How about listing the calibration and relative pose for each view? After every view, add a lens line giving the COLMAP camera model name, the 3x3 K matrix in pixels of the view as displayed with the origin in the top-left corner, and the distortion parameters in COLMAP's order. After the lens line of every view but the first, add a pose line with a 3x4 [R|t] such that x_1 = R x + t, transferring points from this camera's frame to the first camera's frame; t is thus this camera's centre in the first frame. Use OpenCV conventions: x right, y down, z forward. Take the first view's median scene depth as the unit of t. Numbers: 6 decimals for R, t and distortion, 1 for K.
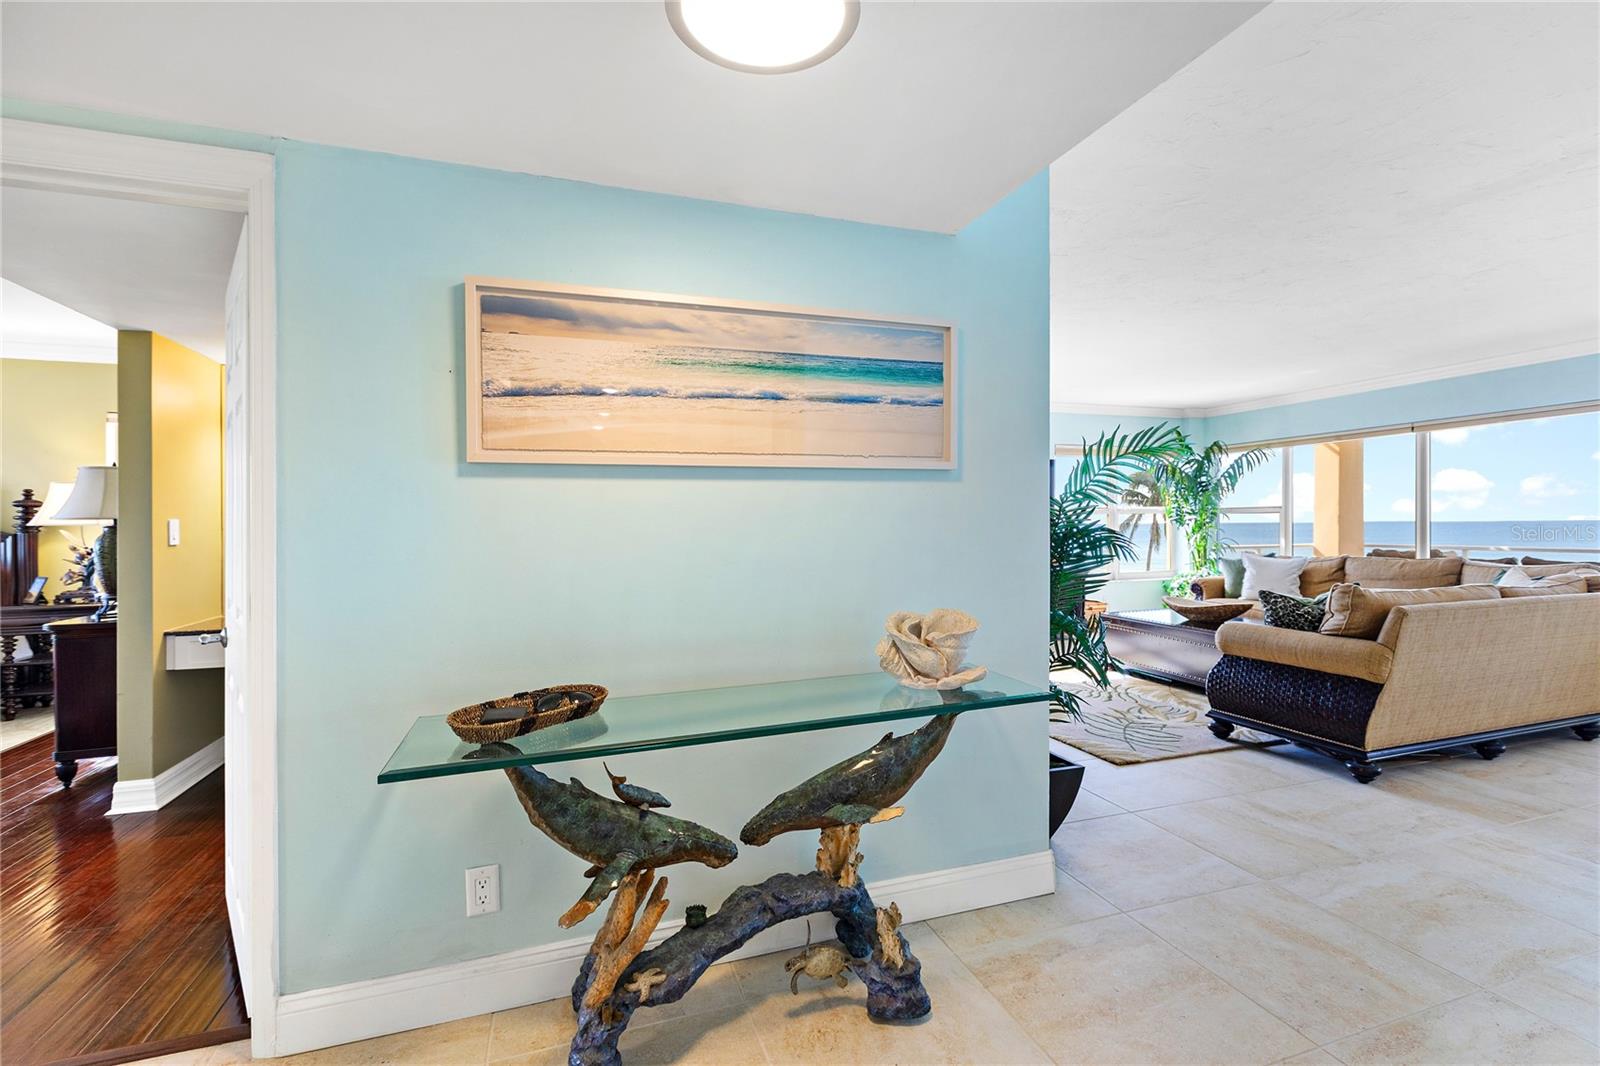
lens RADIAL K [[710.7, 0, 800.0], [0, 710.7, 533.0], [0, 0, 1]] dist [0.003675, -0.000382]
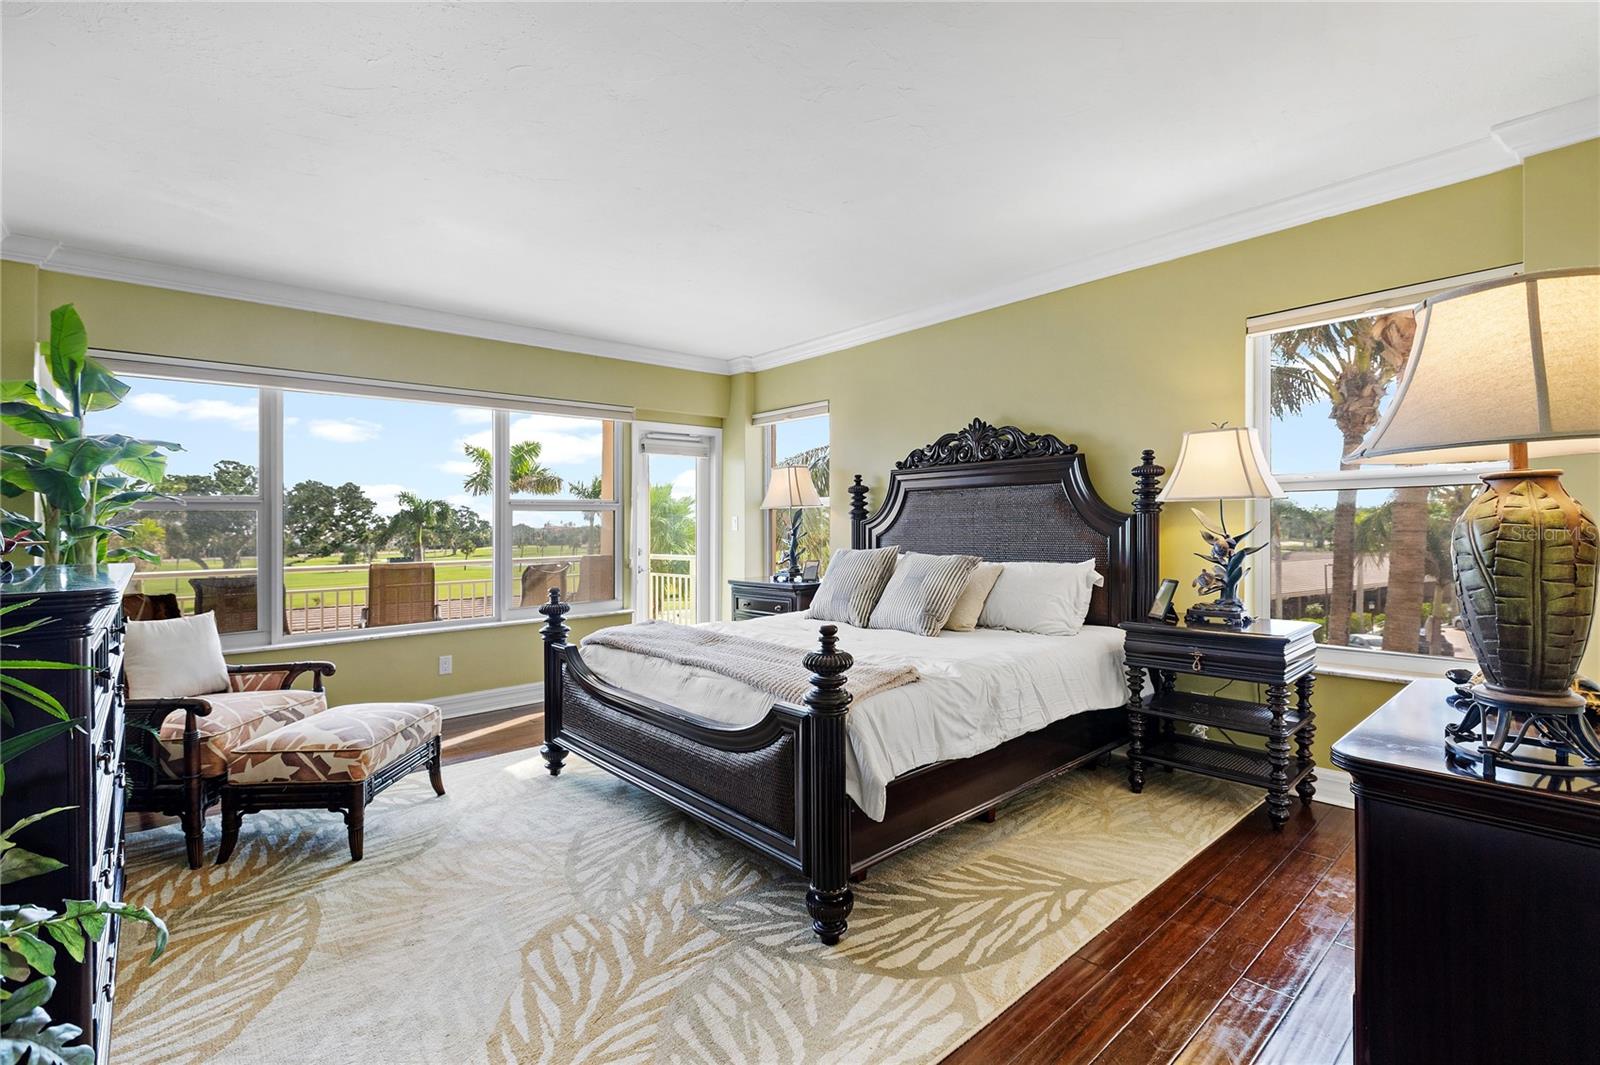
lens RADIAL K [[710.7, 0, 800.0], [0, 710.7, 532.5], [0, 0, 1]] dist [0.003675, -0.000382]
pose [[0.391538, 0.012999, -0.920070, -0.593664], [0.000493, 0.999897, 0.014336, 0.008716], [0.920162, -0.006067, 0.391492, 0.430340]]
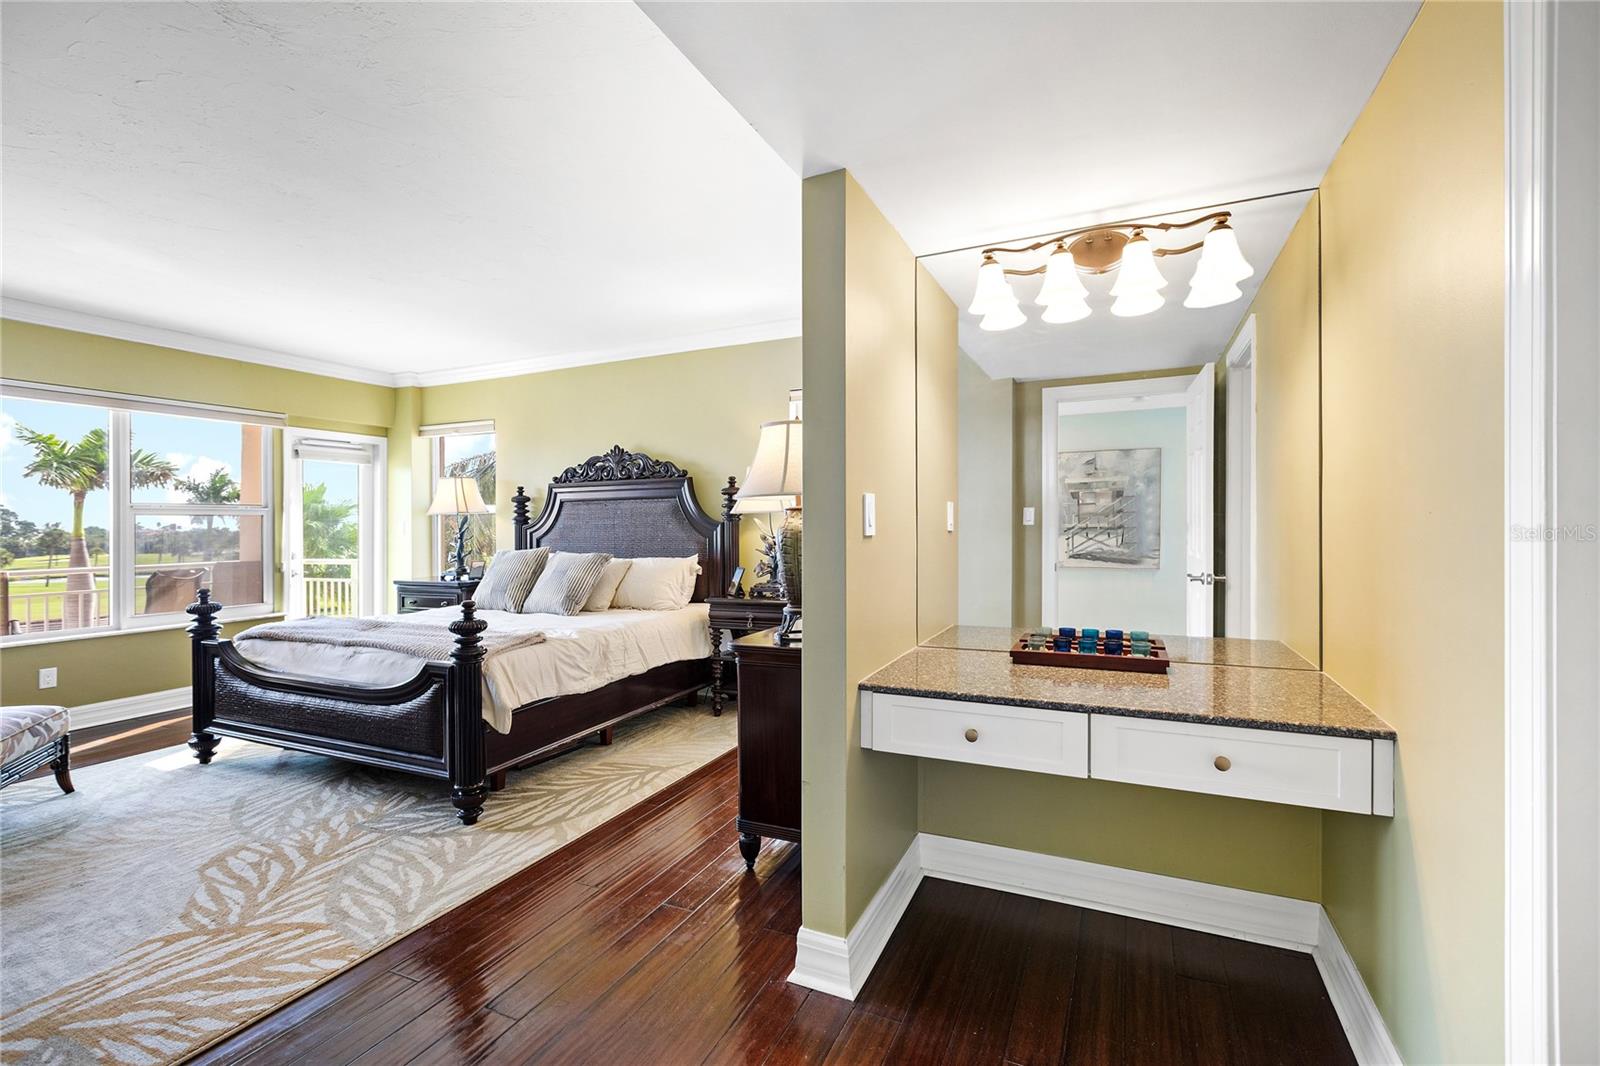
lens RADIAL K [[710.7, 0, 800.0], [0, 710.7, 533.0], [0, 0, 1]] dist [0.003675, -0.000382]
pose [[0.727383, 0.008003, -0.686185, -0.355415], [-0.001415, 0.999947, 0.010163, 0.005892], [0.686230, -0.006422, 0.727356, 0.365301]]
